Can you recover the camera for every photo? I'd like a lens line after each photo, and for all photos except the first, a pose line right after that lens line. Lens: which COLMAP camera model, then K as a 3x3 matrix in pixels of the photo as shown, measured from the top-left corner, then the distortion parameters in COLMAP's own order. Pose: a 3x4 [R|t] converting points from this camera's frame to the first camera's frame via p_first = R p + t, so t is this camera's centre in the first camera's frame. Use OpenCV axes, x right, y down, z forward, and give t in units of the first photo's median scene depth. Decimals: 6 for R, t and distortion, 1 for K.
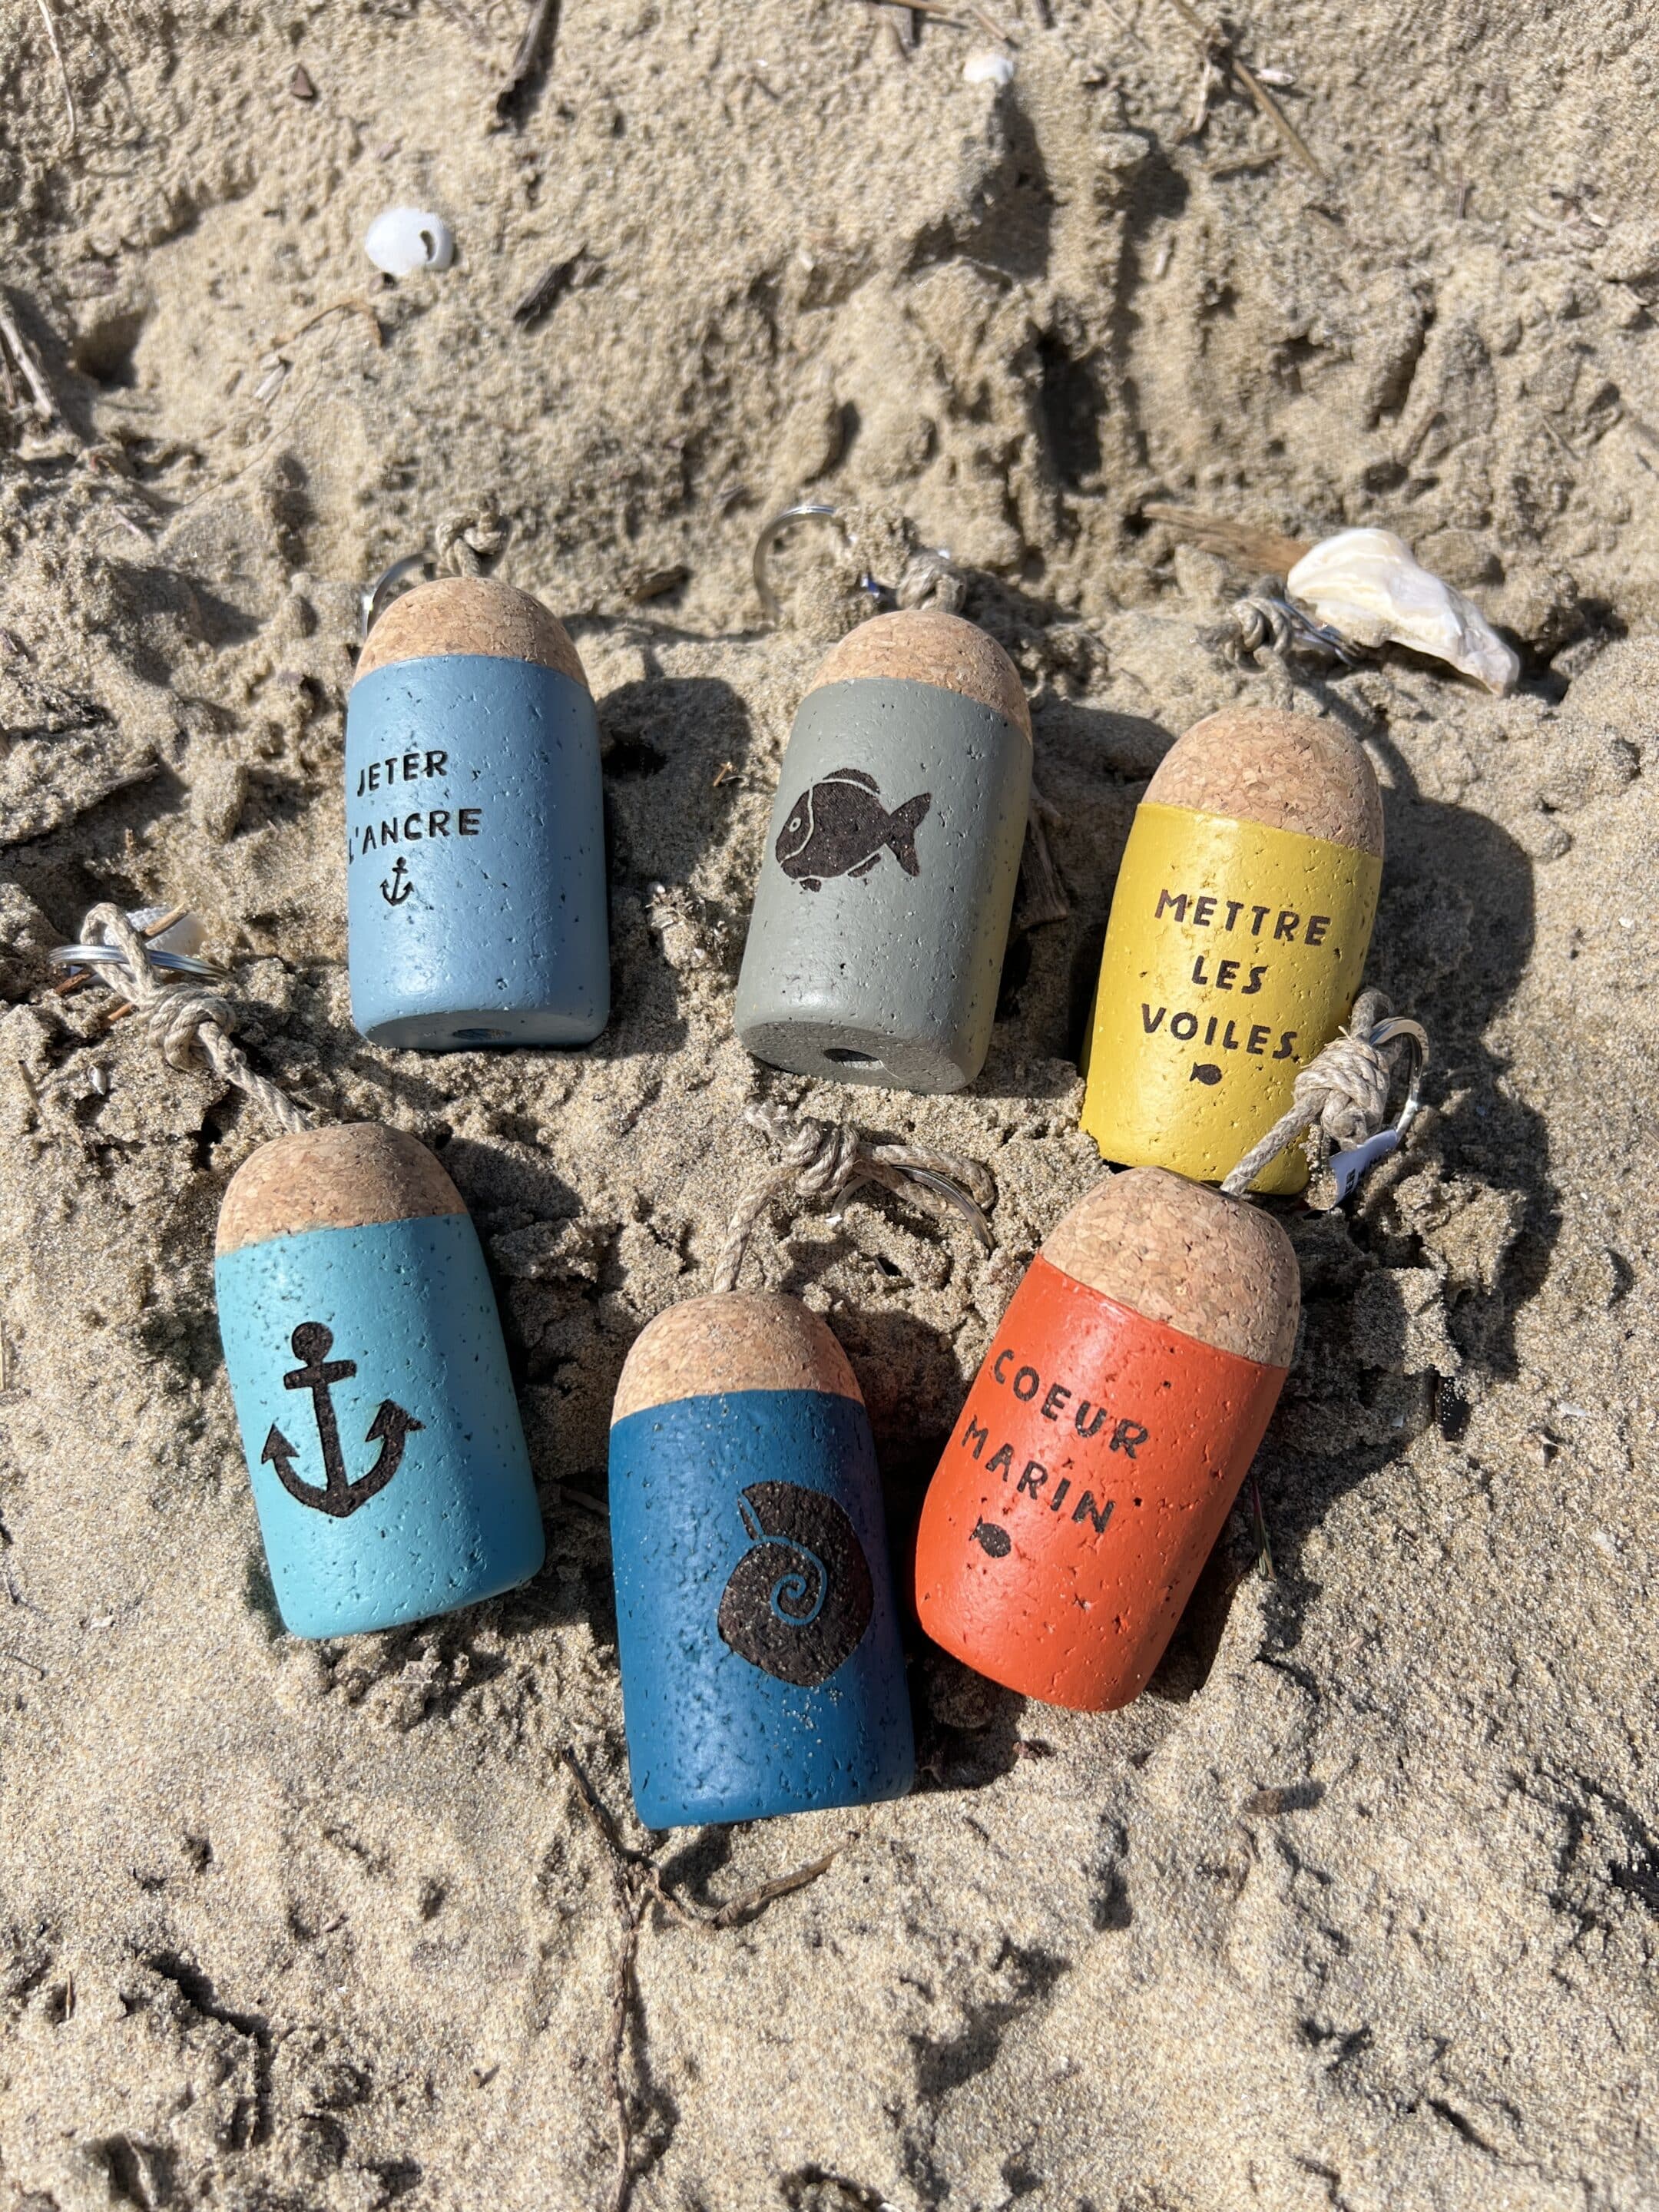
lens RADIAL K [[1669.9, 0, 850.4], [0, 1669.9, 1123.0], [0, 0, 1]] dist [0.026519, -0.045118]
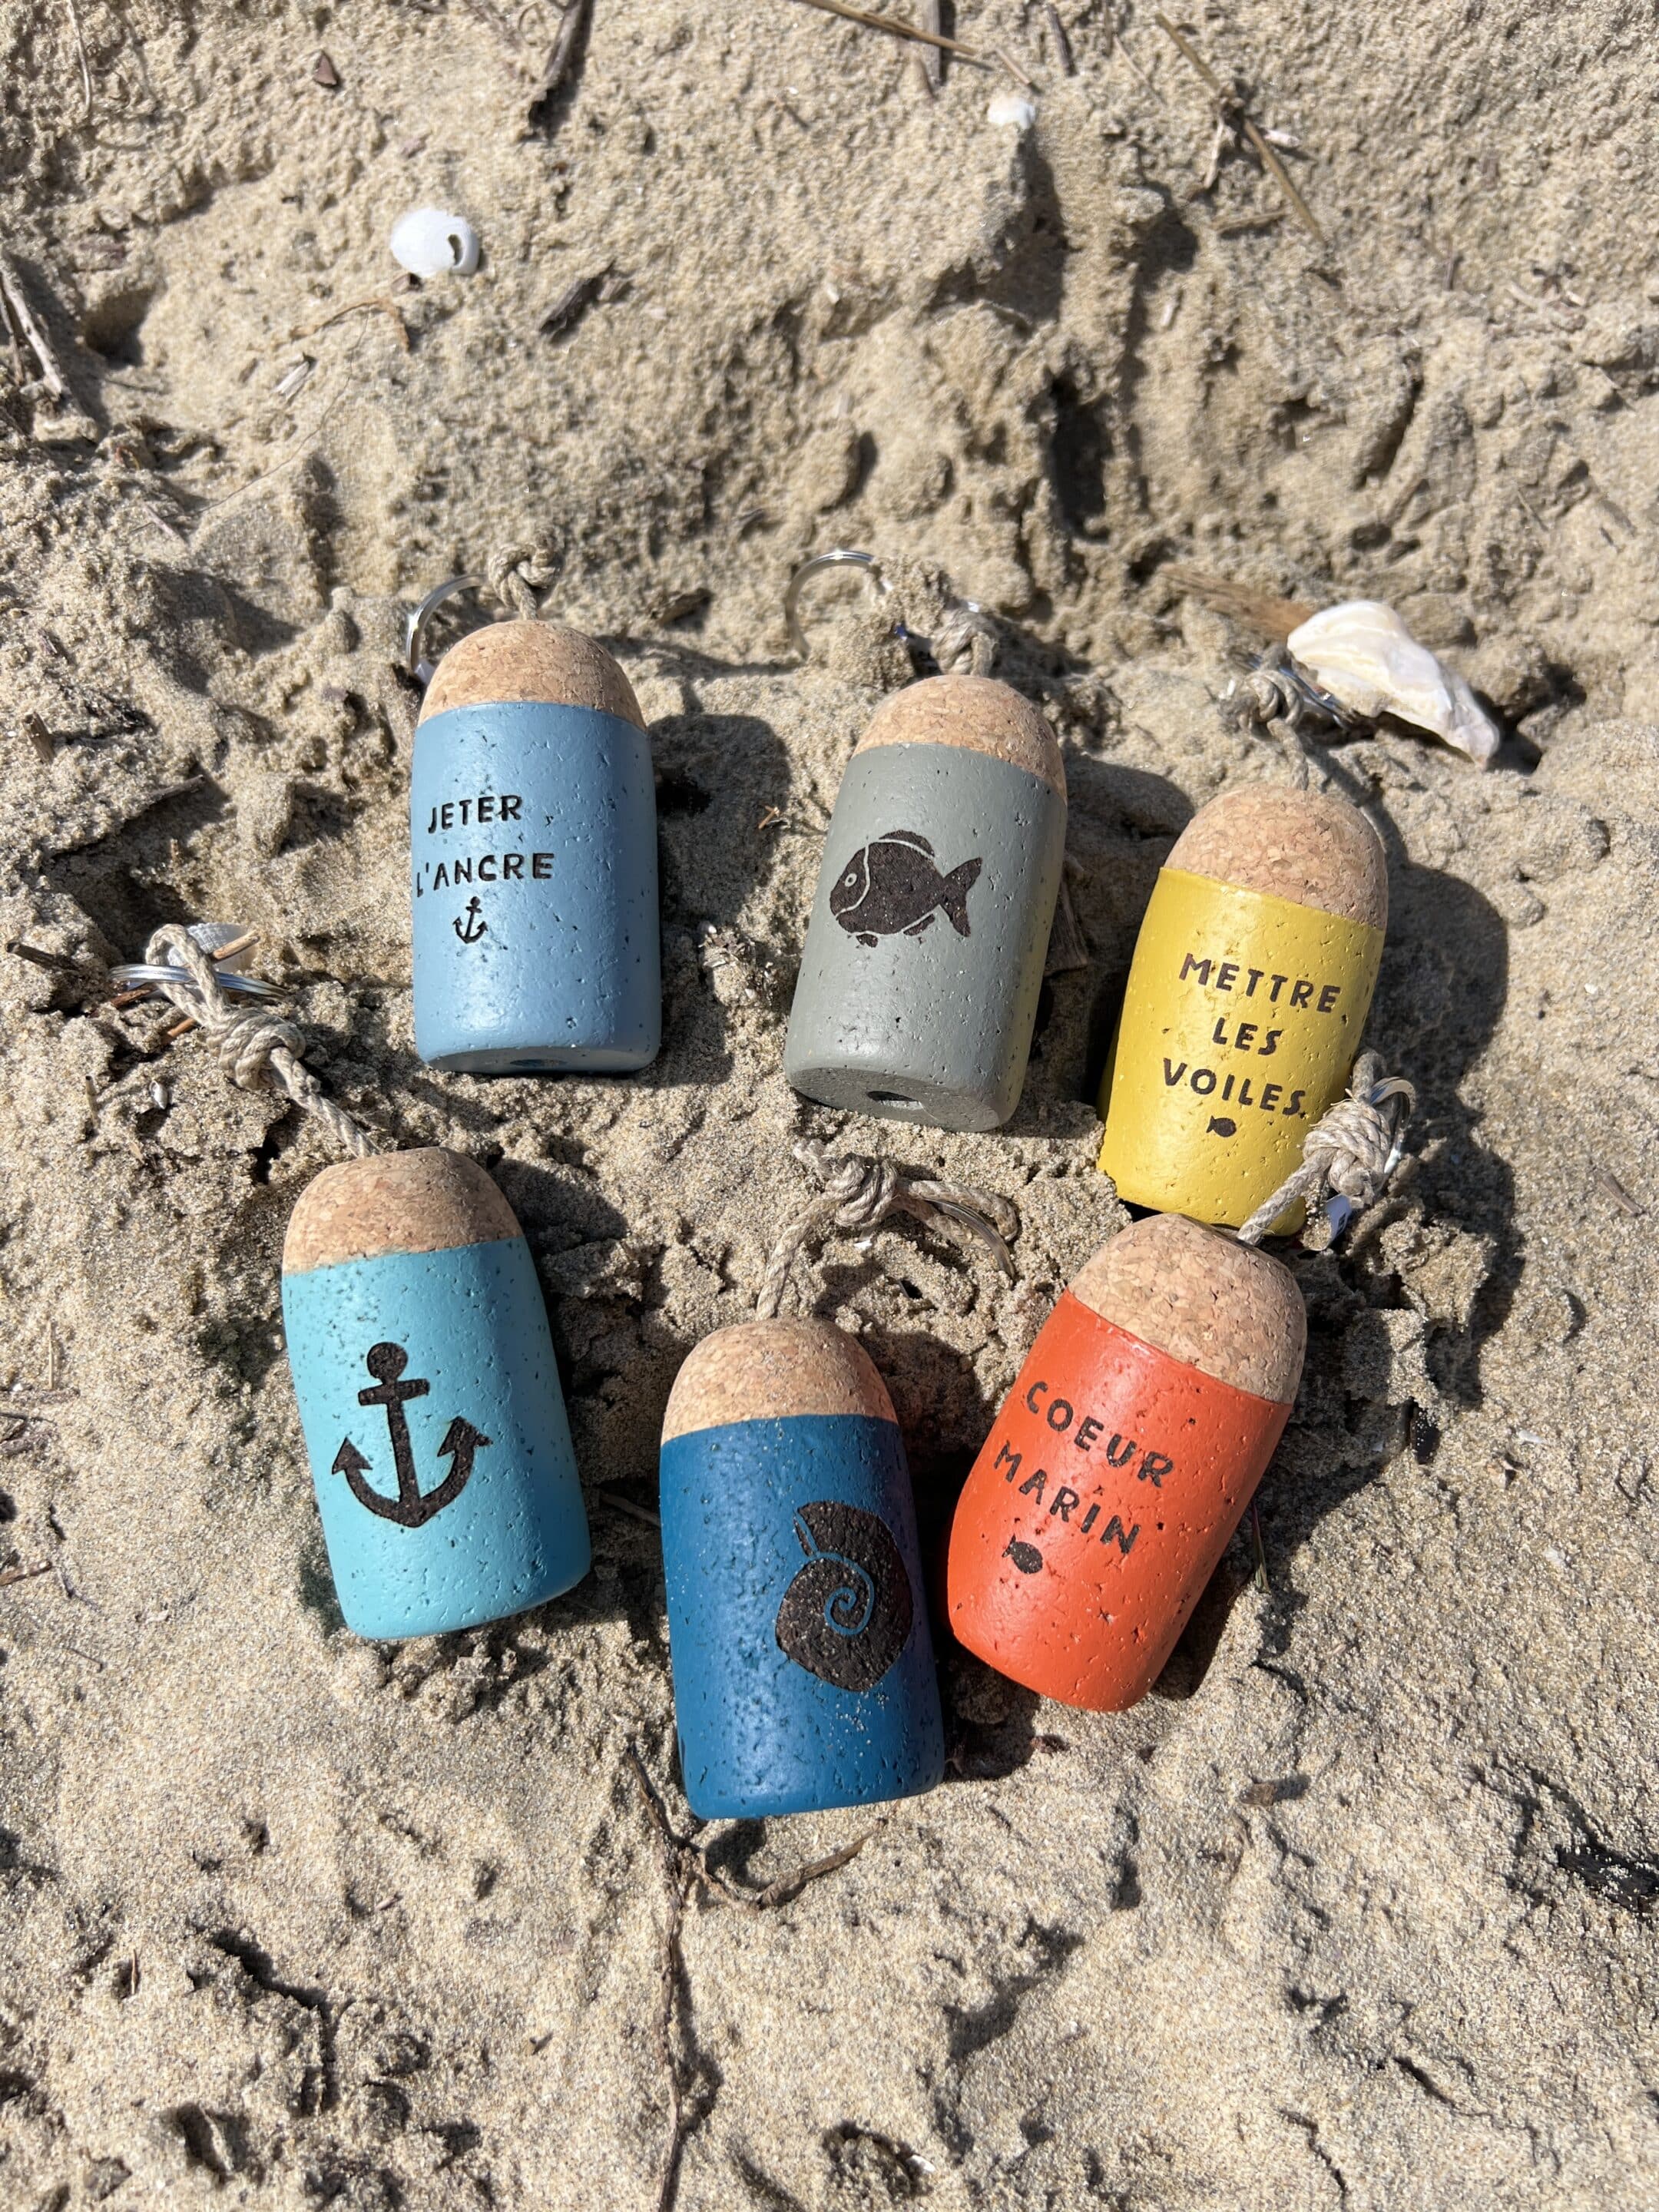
lens RADIAL K [[1669.9, 0, 854.5], [0, 1669.9, 1123.1], [0, 0, 1]] dist [0.026519, -0.045118]
pose [[0.996670, 0.030434, 0.075653, -0.097829], [-0.033201, 0.998815, 0.035593, -0.057336], [-0.074480, -0.037986, 0.996499, -0.056372]]
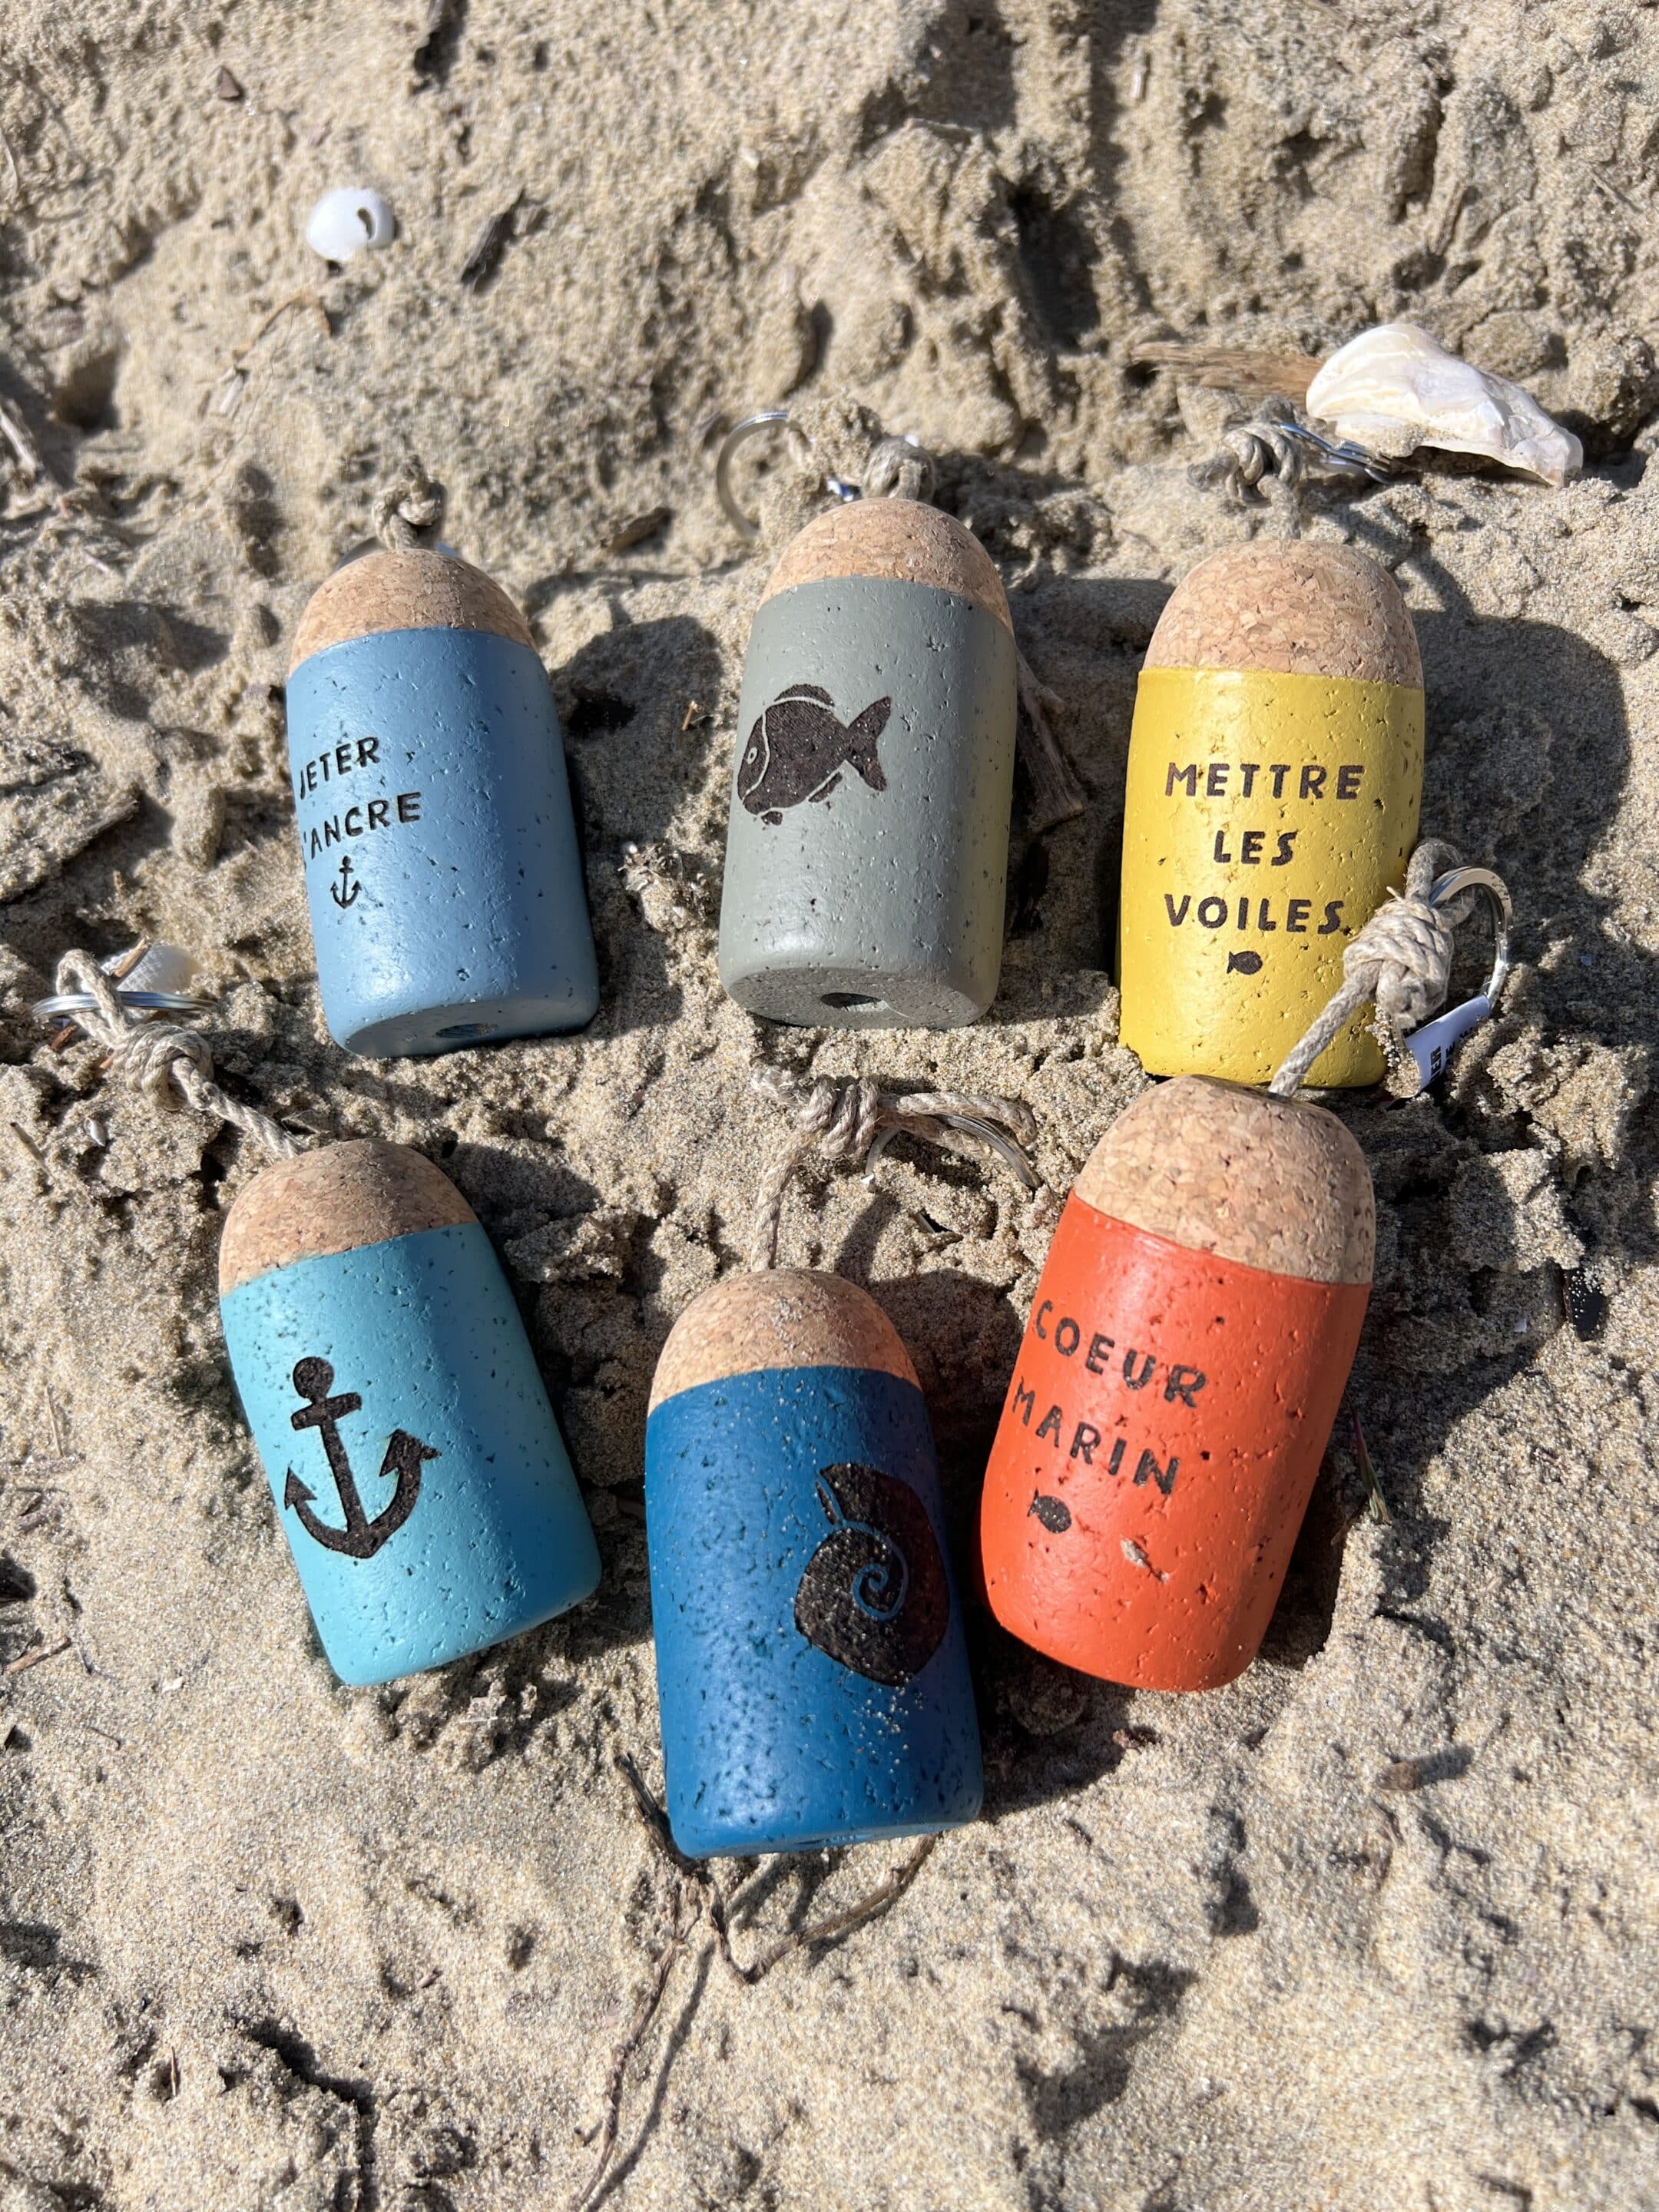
lens RADIAL K [[1669.9, 0, 860.8], [0, 1669.9, 1116.4], [0, 0, 1]] dist [0.026519, -0.045118]
pose [[0.983887, -0.131005, -0.121675, 0.101845], [0.133545, 0.990959, 0.012922, 0.011646], [0.118882, -0.028963, 0.992486, 0.088928]]
